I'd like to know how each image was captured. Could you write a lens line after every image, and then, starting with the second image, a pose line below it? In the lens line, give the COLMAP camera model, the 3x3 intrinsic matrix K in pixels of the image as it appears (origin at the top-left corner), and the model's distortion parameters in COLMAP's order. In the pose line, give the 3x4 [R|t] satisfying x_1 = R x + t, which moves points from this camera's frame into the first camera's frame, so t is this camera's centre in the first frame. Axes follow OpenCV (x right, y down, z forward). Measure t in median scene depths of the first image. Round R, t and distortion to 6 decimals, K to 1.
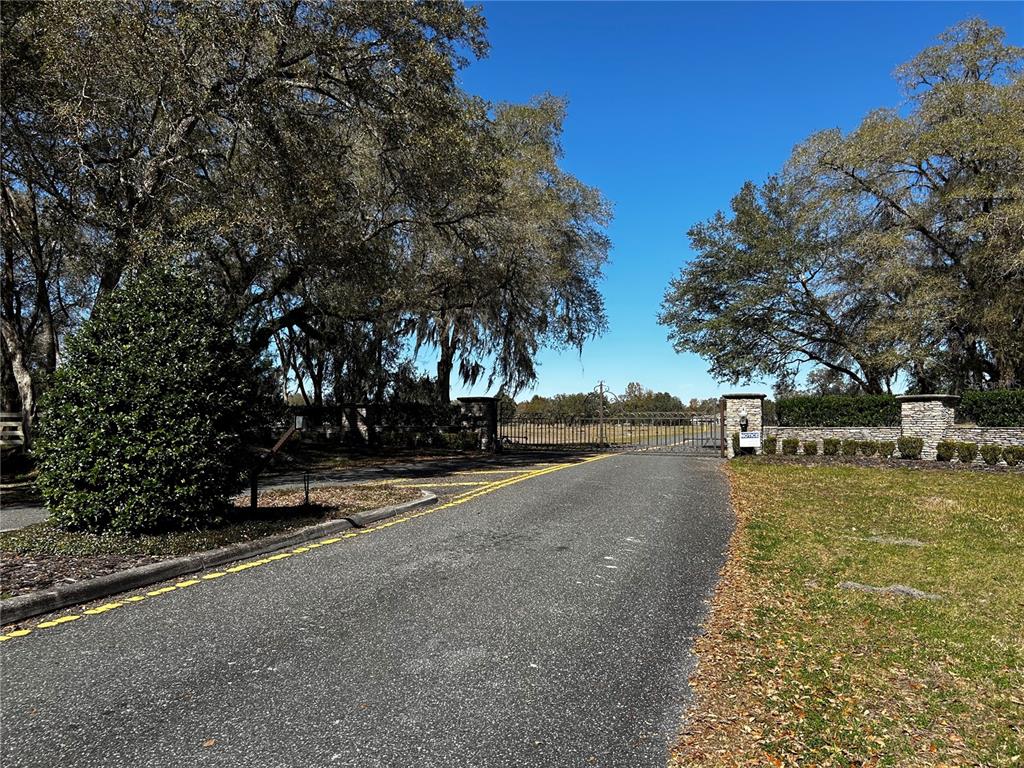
lens RADIAL K [[739.8, 0, 512.0], [0, 739.8, 384.0], [0, 0, 1]] dist [0.006983, -0.003722]
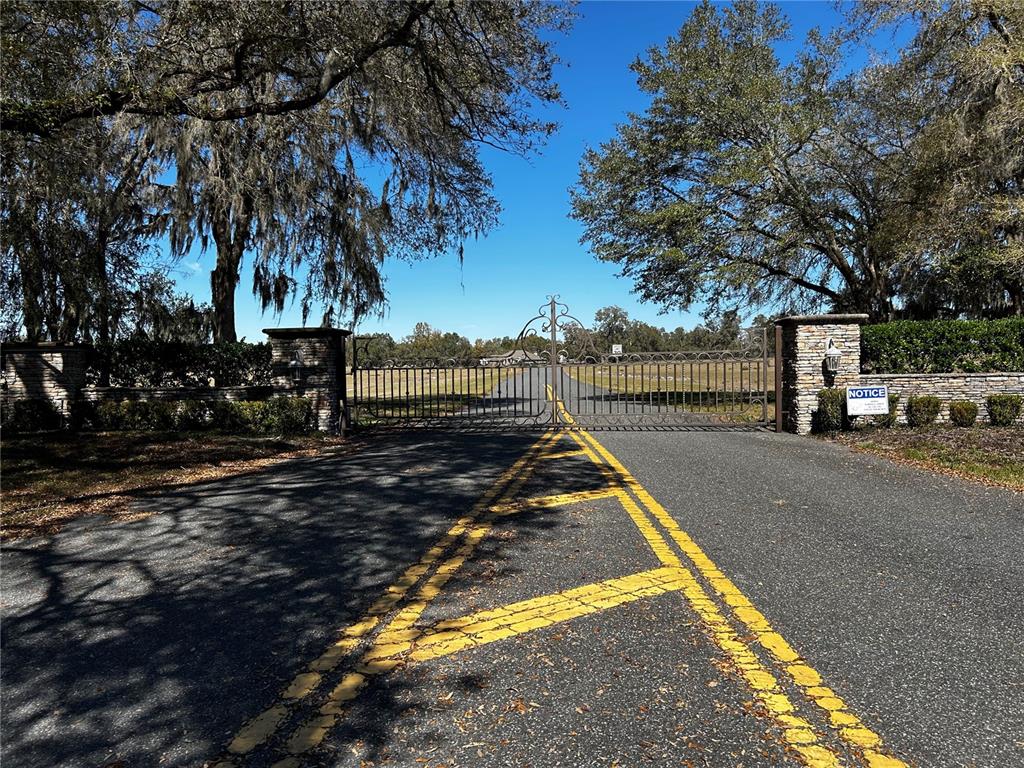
lens RADIAL K [[742.3, 0, 514.3], [0, 742.3, 414.9], [0, 0, 1]] dist [0.009267, 0.000885]
pose [[0.957636, -0.039727, 0.285227, -0.044514], [0.005106, 0.992626, 0.121112, 0.012722], [-0.287935, -0.114525, 0.950777, 0.369811]]
